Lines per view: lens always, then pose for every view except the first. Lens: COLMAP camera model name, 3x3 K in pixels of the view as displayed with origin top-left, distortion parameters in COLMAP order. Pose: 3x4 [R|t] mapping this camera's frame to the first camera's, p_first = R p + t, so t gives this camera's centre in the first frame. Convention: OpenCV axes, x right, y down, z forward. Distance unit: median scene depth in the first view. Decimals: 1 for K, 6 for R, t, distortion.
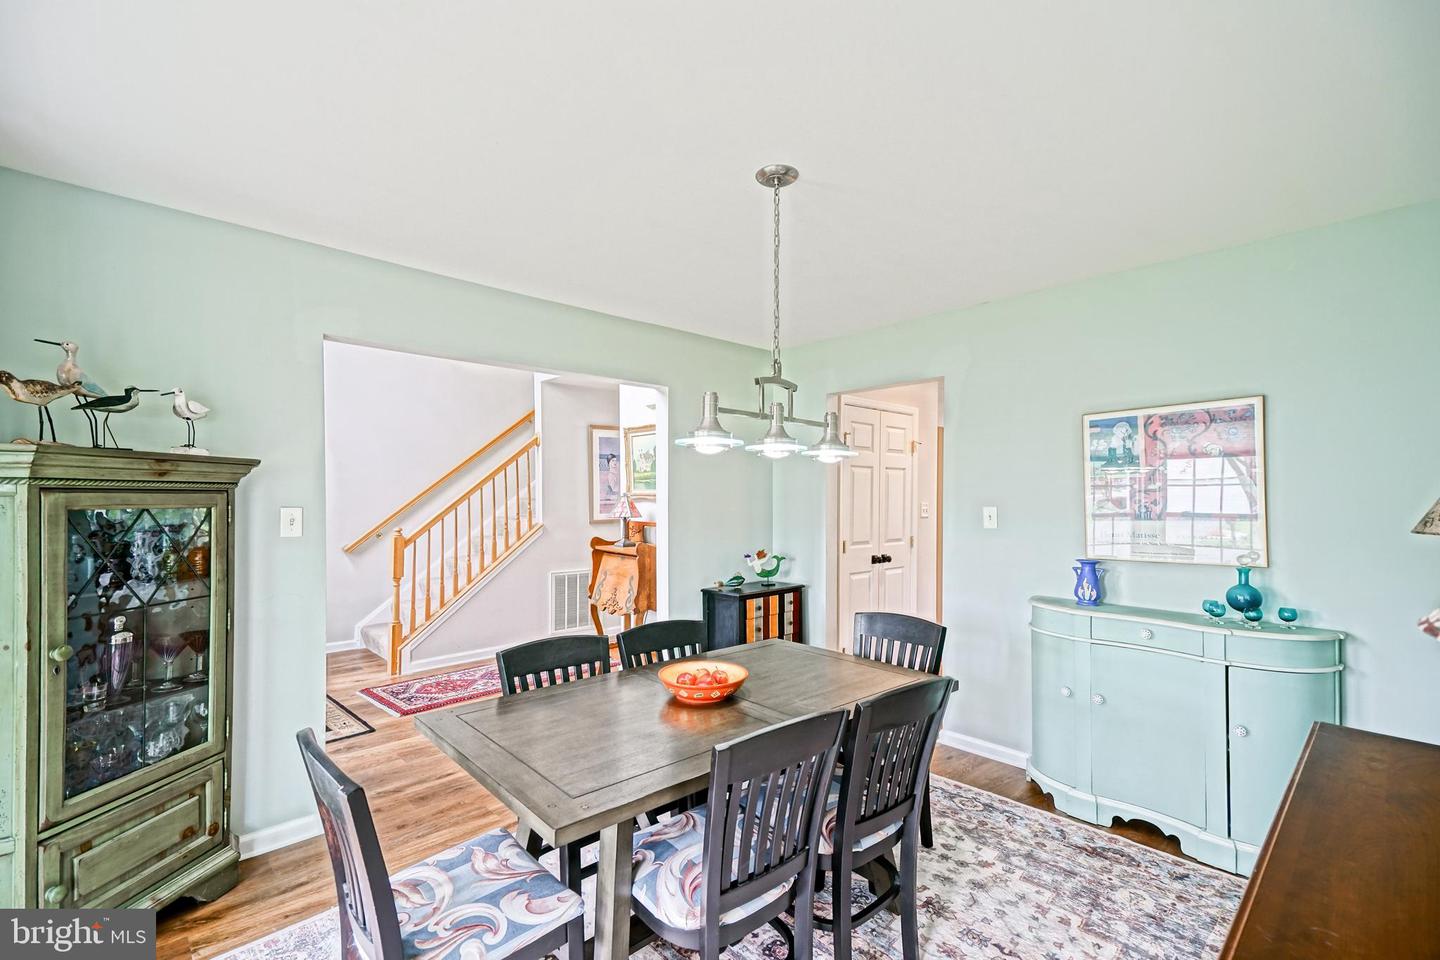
lens RADIAL K [[621.9, 0, 657.2], [0, 621.9, 501.8], [0, 0, 1]] dist [0.034881, -0.000063]
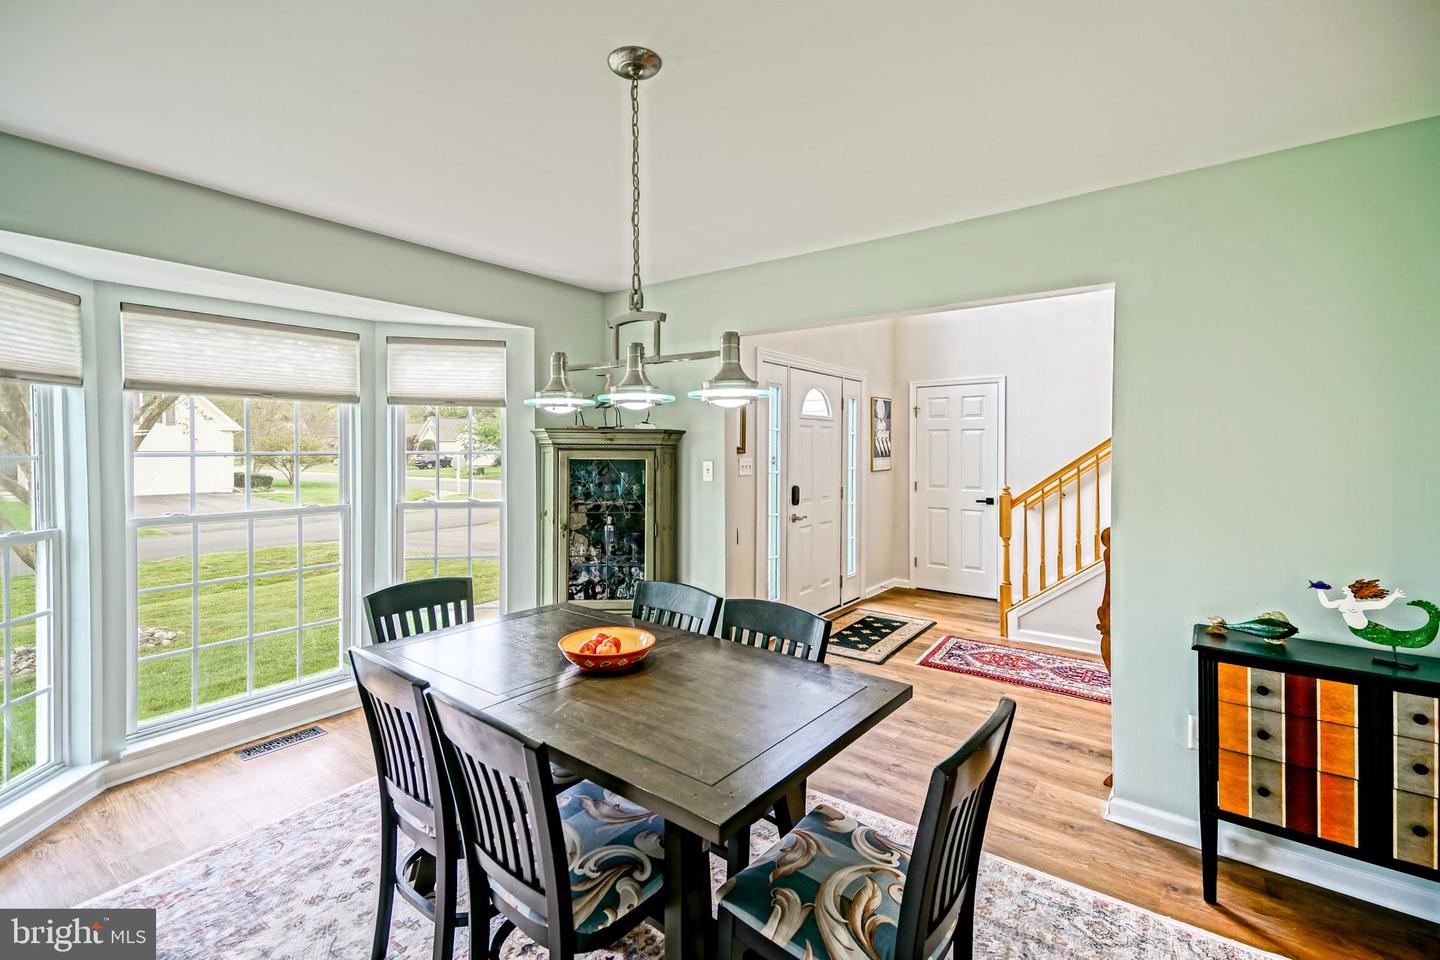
lens RADIAL K [[620.2, 0, 744.0], [0, 620.2, 473.6], [0, 0, 1]] dist [0.014310, -0.000112]
pose [[0.244817, 0.040931, -0.968705, 0.523575], [-0.012346, 0.999159, 0.039098, -0.011794], [0.969491, 0.002388, 0.245117, 0.481356]]
